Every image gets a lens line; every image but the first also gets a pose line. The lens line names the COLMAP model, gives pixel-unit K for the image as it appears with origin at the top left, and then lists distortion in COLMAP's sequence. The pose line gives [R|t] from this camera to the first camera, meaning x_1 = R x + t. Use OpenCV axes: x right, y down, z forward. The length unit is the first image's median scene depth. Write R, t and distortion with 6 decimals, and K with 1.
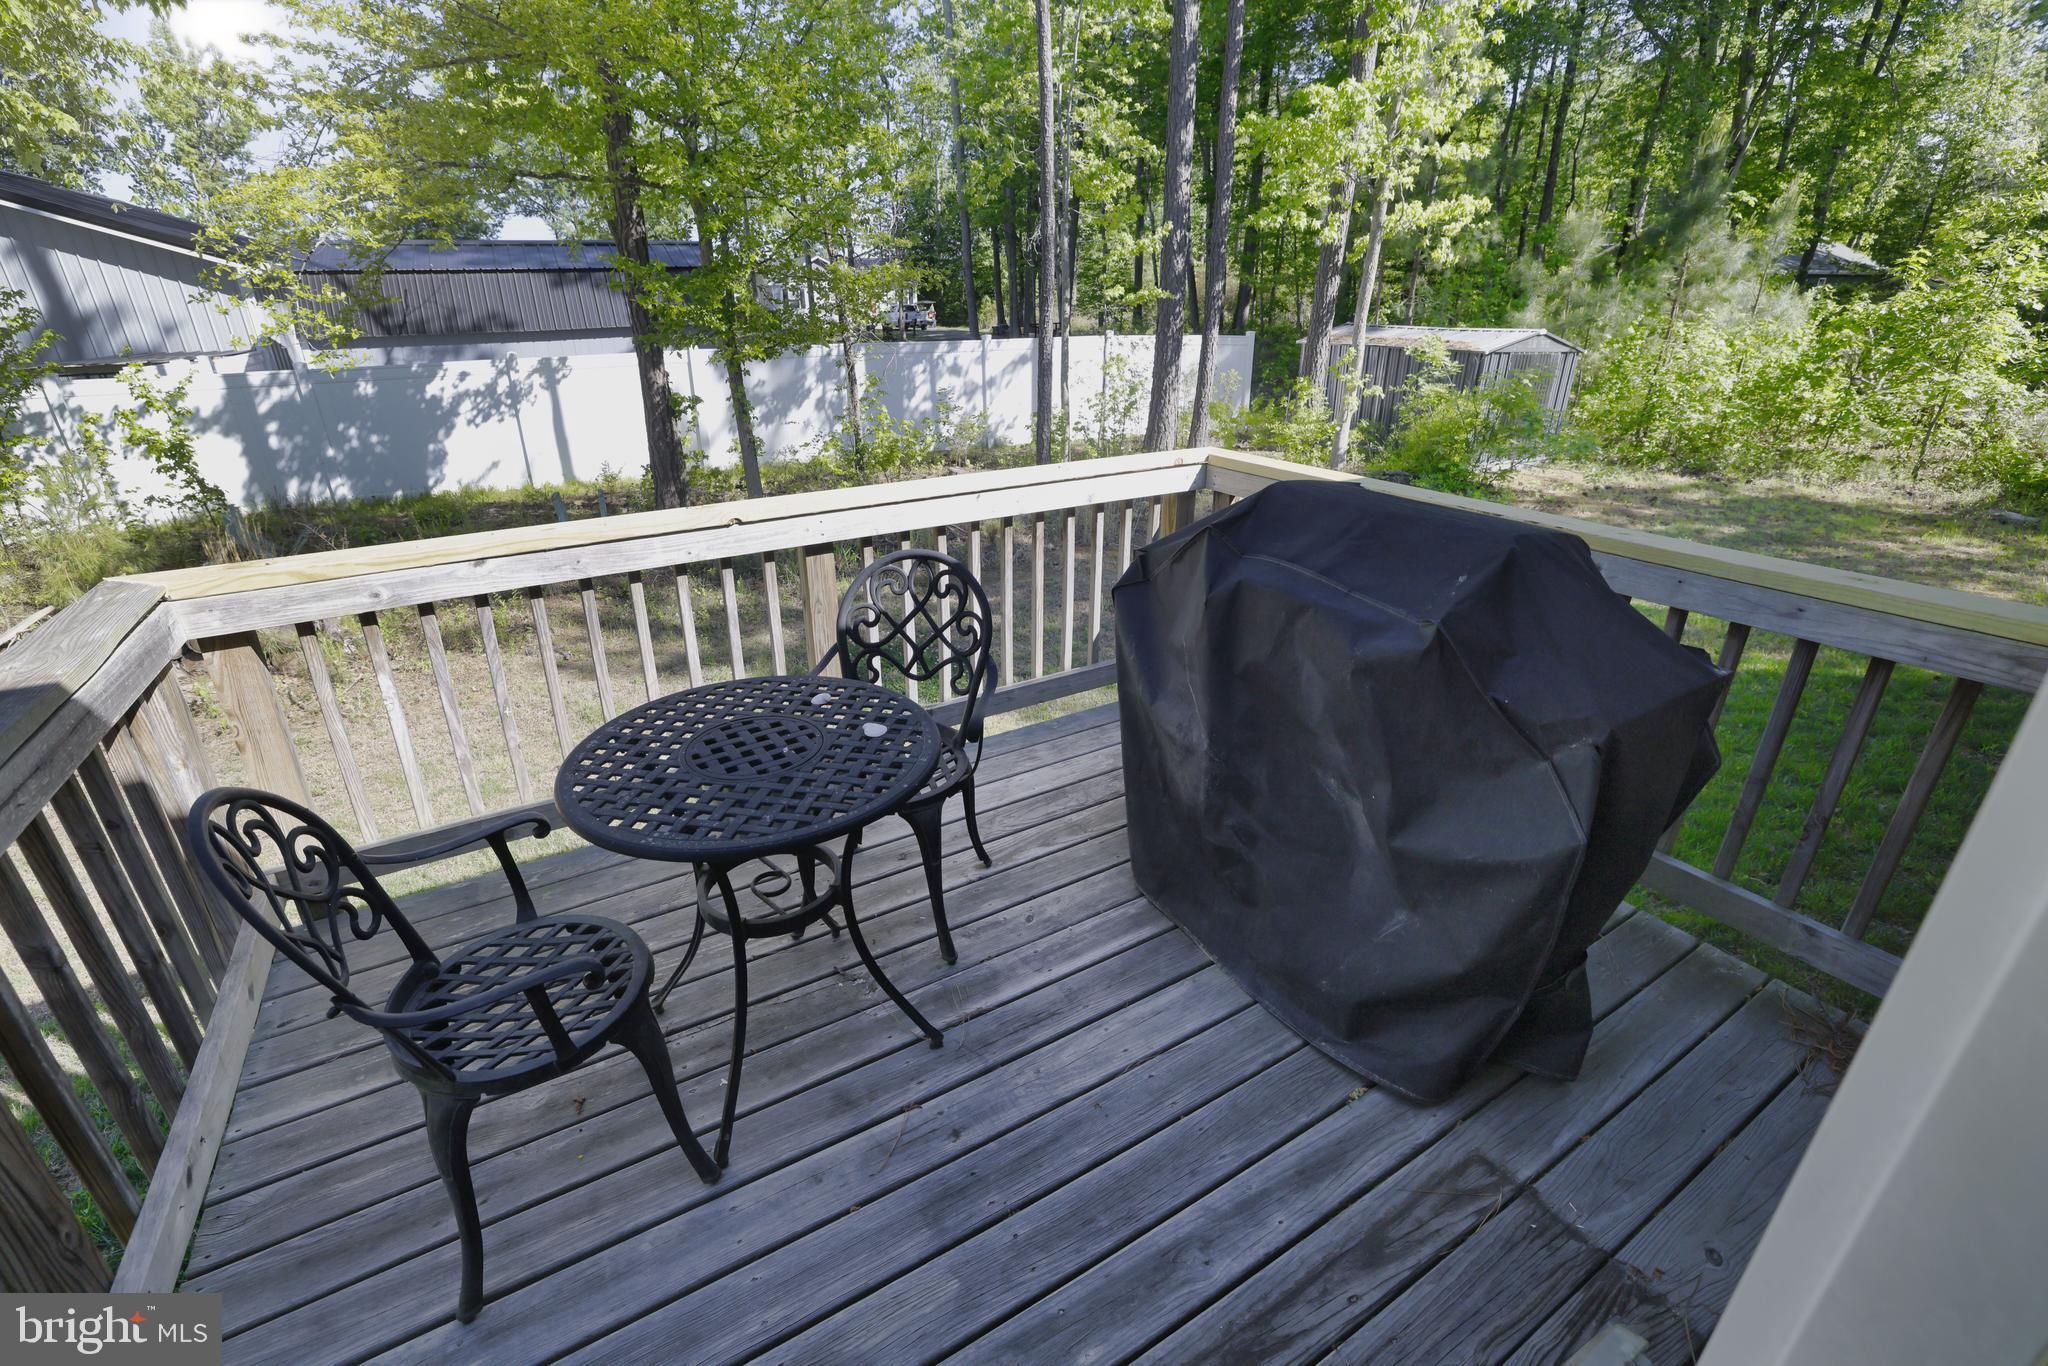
lens RADIAL K [[881.1, 0, 1024.0], [0, 881.1, 683.0], [0, 0, 1]] dist [-0.035118, 0.000020]
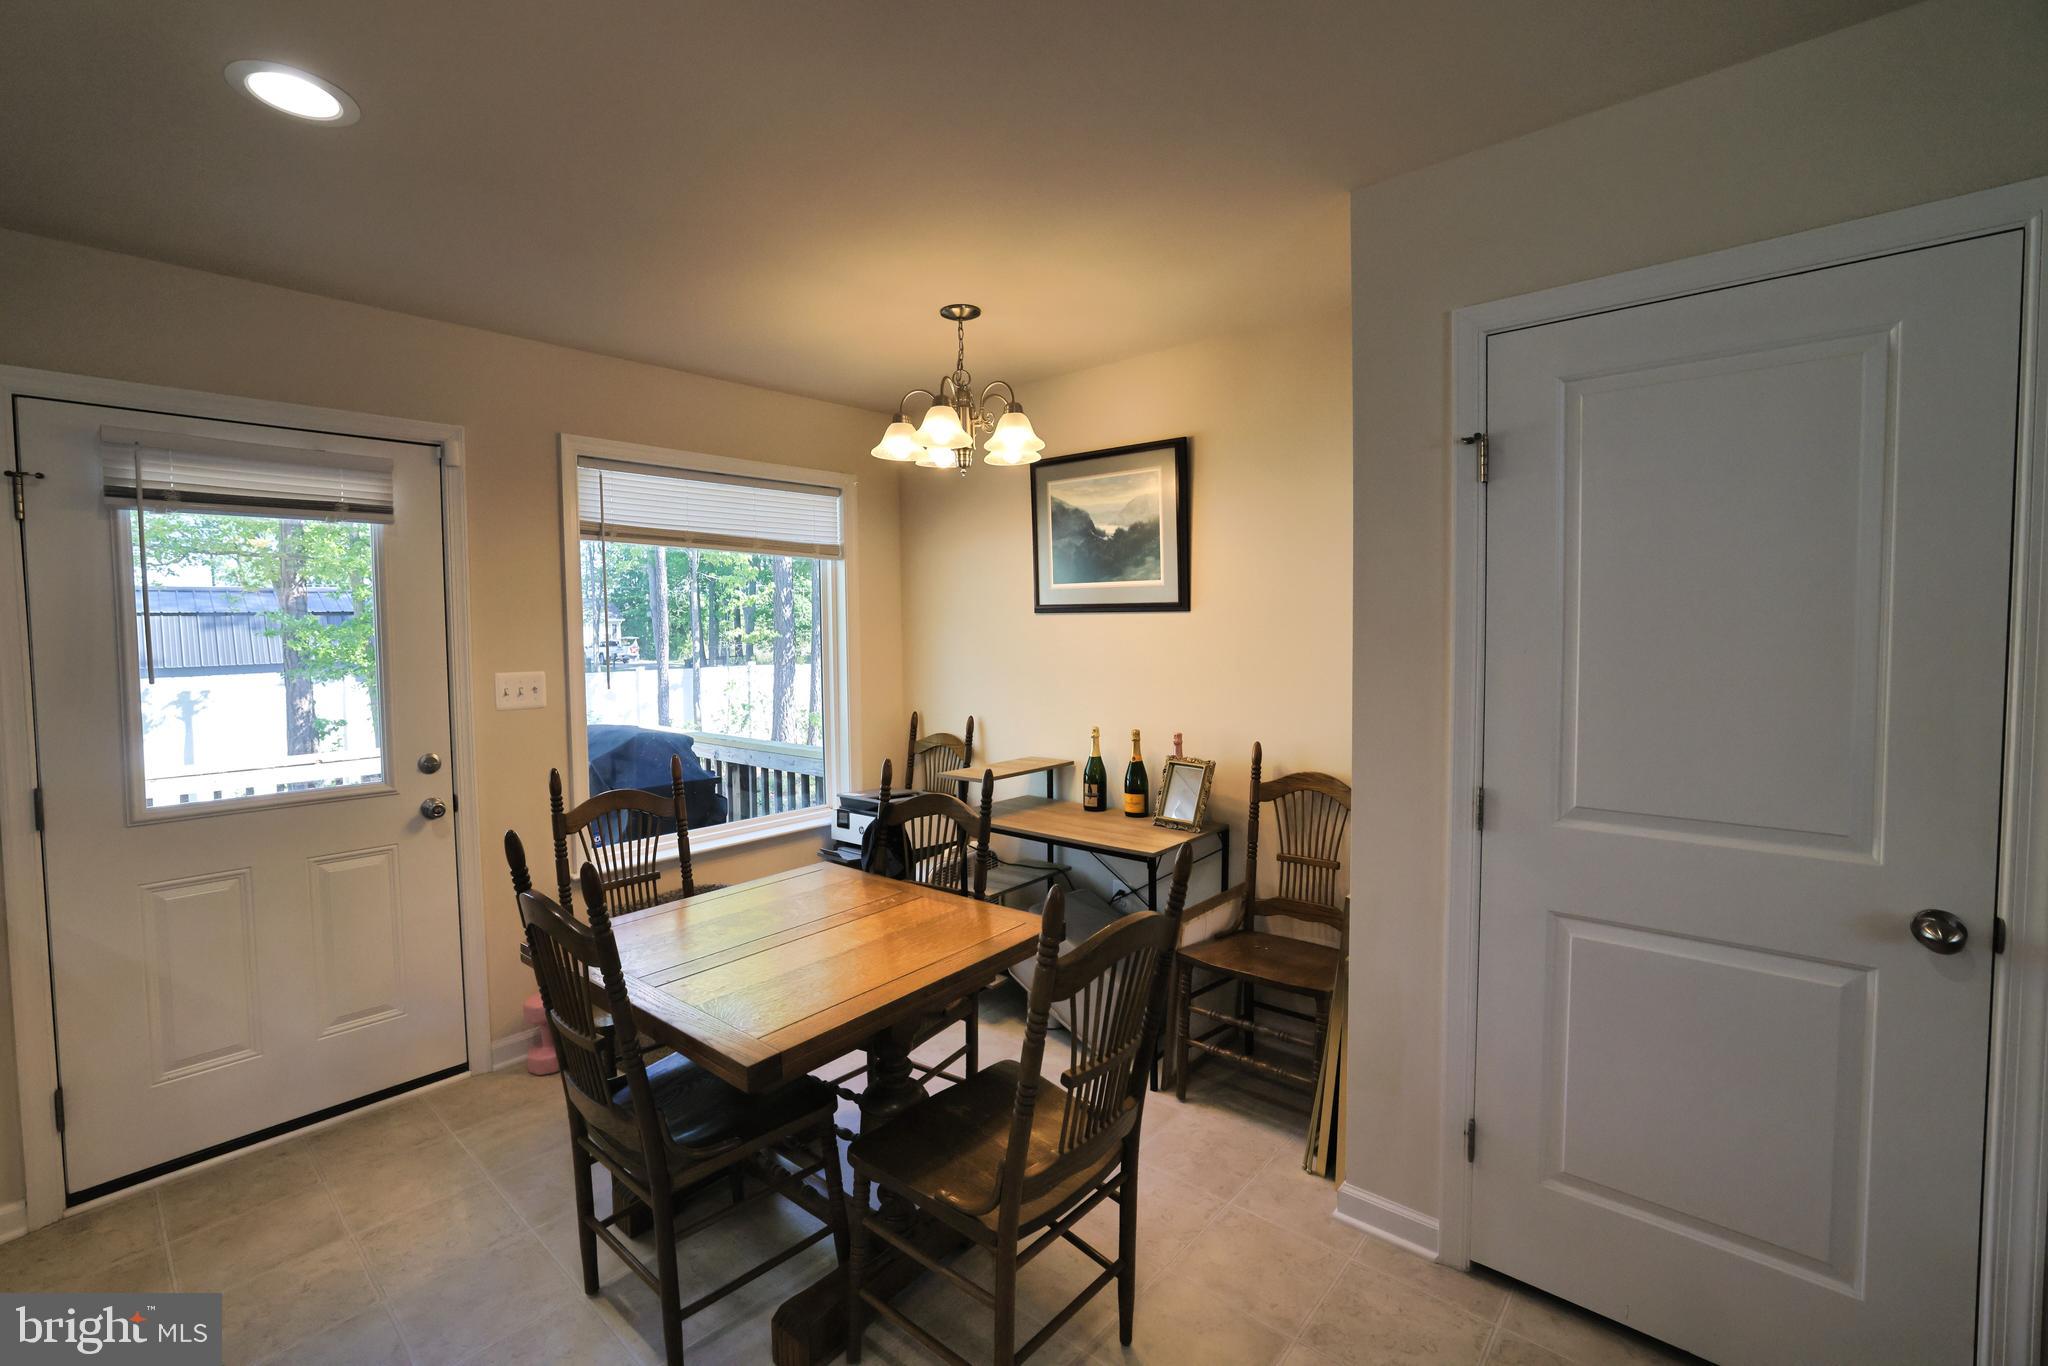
lens RADIAL K [[919.0, 0, 1024.0], [0, 919.0, 683.0], [0, 0, 1]] dist [-0.020941, 0.000238]
pose [[0.959963, -0.022405, 0.279229, 0.127670], [0.118716, 0.935395, -0.333081, 0.108434], [-0.253727, 0.352894, 0.900605, -0.265913]]
